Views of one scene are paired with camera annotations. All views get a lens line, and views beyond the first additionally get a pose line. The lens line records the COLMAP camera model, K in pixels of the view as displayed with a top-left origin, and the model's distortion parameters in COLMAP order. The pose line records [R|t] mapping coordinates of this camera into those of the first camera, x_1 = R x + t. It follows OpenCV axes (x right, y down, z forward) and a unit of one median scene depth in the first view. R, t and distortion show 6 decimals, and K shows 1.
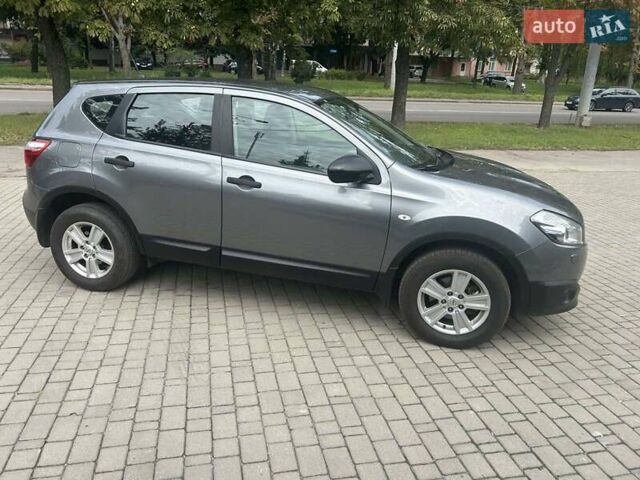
lens RADIAL K [[489.0, 0, 316.1], [0, 489.0, 226.8], [0, 0, 1]] dist [0.054721, -0.063427]
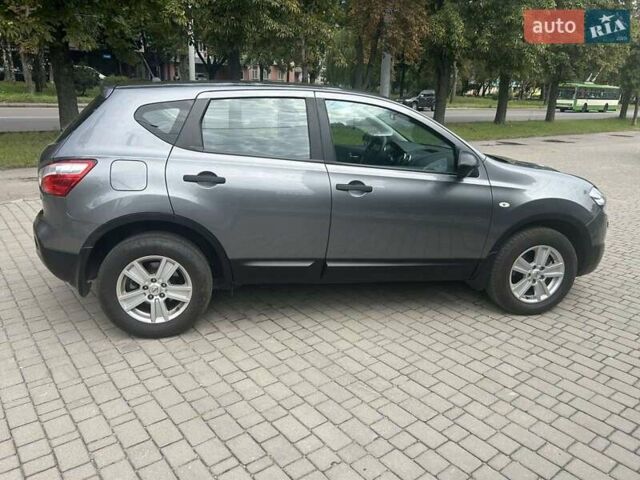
lens RADIAL K [[489.0, 0, 316.1], [0, 489.0, 226.8], [0, 0, 1]] dist [0.054721, -0.063427]
pose [[0.901328, -0.123852, 0.415053, -0.619411], [0.130173, 0.991404, 0.013153, -0.036462], [-0.413115, 0.042173, 0.909702, 0.156390]]
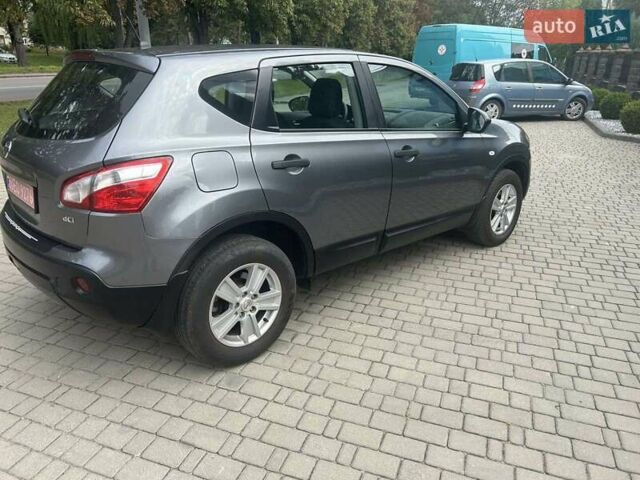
lens RADIAL K [[489.0, 0, 316.1], [0, 489.0, 226.8], [0, 0, 1]] dist [0.054721, -0.063427]
pose [[0.552565, -0.301754, 0.776928, -1.020113], [0.260198, 0.948026, 0.183150, -0.173688], [-0.791814, 0.100953, 0.602361, 0.573574]]
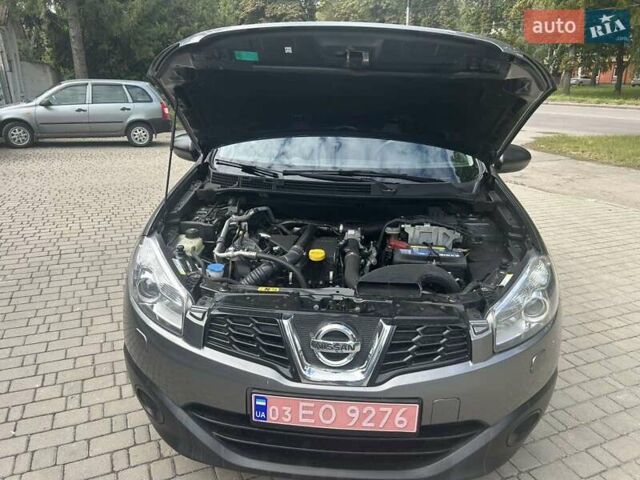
lens RADIAL K [[489.0, 0, 316.1], [0, 489.0, 226.8], [0, 0, 1]] dist [0.054721, -0.063427]
pose [[0.177086, 0.244401, -0.953367, 1.012137], [-0.311371, 0.932833, 0.181300, -0.213638], [0.933643, 0.264745, 0.241291, 0.950527]]
